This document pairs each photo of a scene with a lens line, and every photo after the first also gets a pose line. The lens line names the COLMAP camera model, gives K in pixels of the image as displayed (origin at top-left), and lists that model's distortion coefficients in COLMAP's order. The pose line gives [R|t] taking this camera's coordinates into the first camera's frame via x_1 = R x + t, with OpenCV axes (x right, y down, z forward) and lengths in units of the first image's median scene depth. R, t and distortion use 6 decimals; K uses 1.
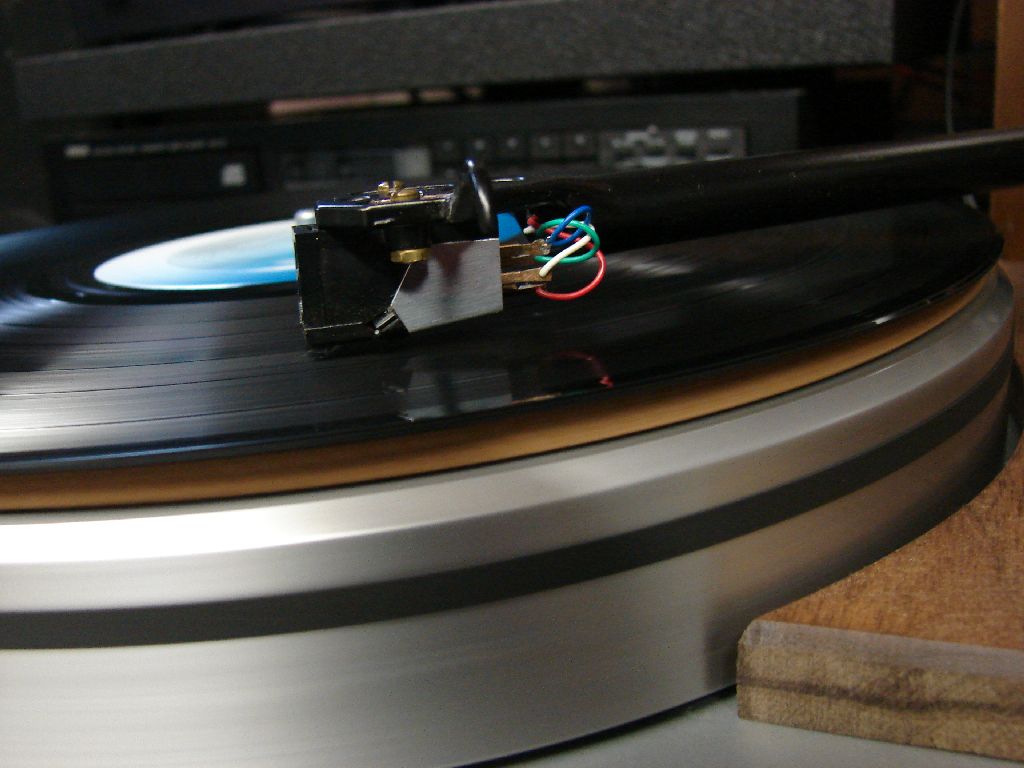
lens RADIAL K [[1097.2, 0, 512.0], [0, 1097.2, 384.0], [0, 0, 1]] dist [-0.172284, 0.054102]
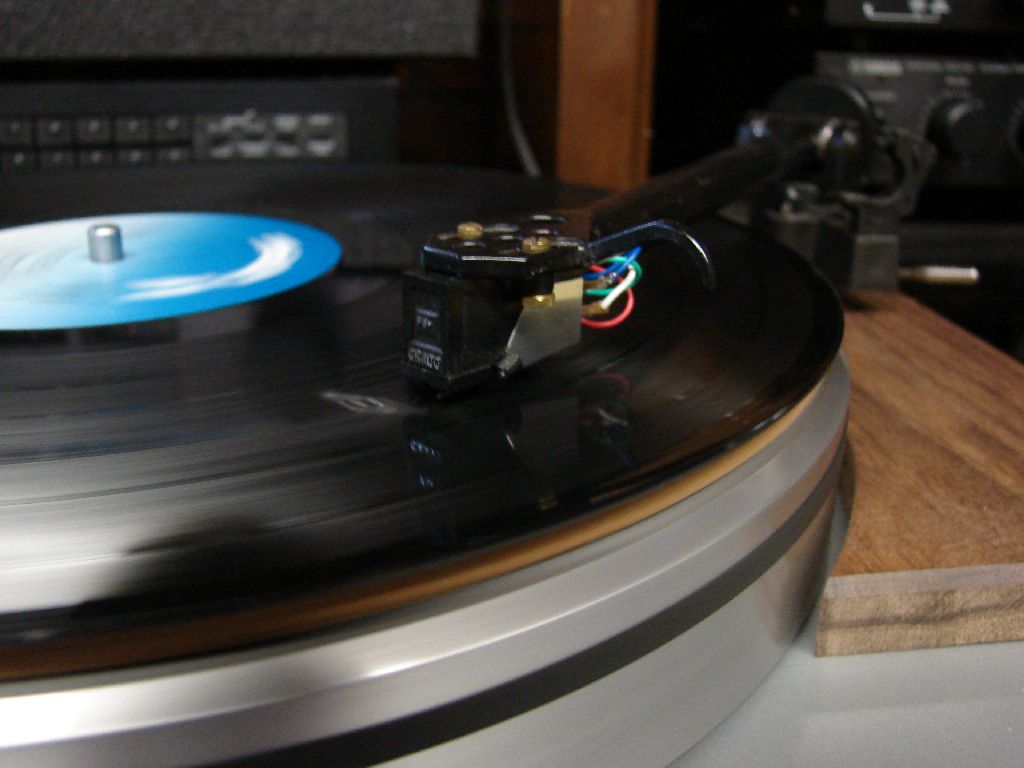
lens RADIAL K [[1097.2, 0, 512.0], [0, 1097.2, 384.0], [0, 0, 1]] dist [-0.172284, 0.054102]
pose [[0.844736, -0.092010, 0.527214, -0.750258], [0.070954, 0.995669, 0.060079, -0.112854], [-0.530458, -0.013343, 0.847606, 0.132665]]
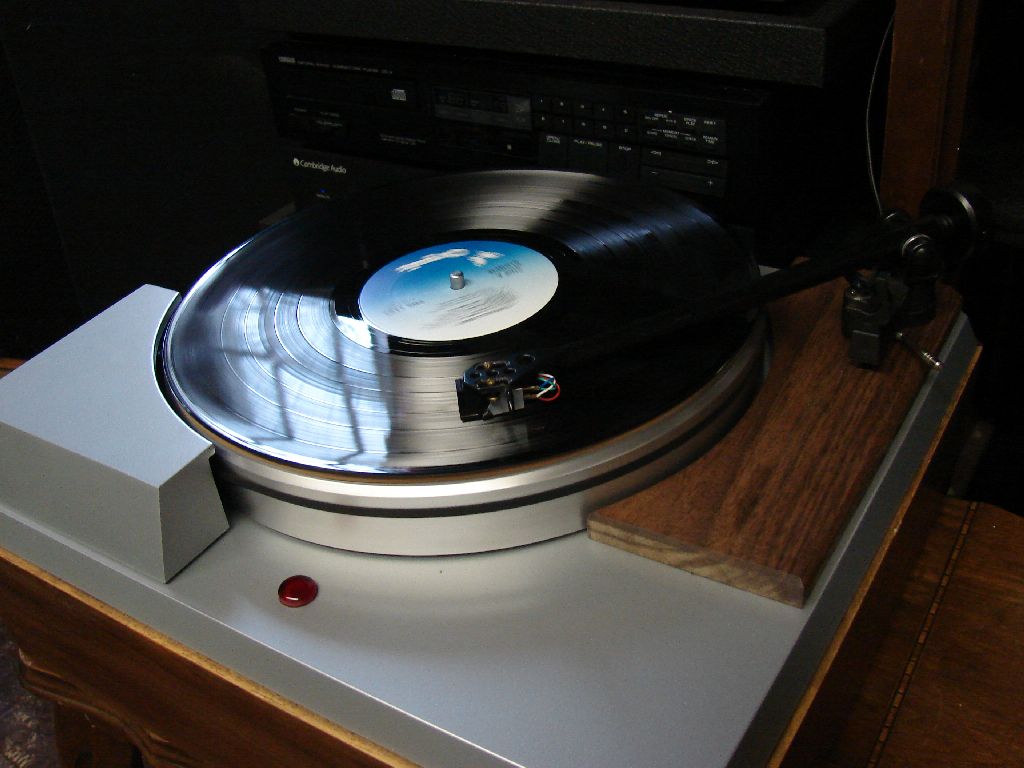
lens RADIAL K [[1097.2, 0, 512.0], [0, 1097.2, 384.0], [0, 0, 1]] dist [-0.172284, 0.054102]
pose [[0.992761, 0.050875, -0.108798, 0.334417], [-0.013264, 0.946756, 0.321679, -1.297365], [0.119371, -0.317907, 0.940577, -2.188719]]
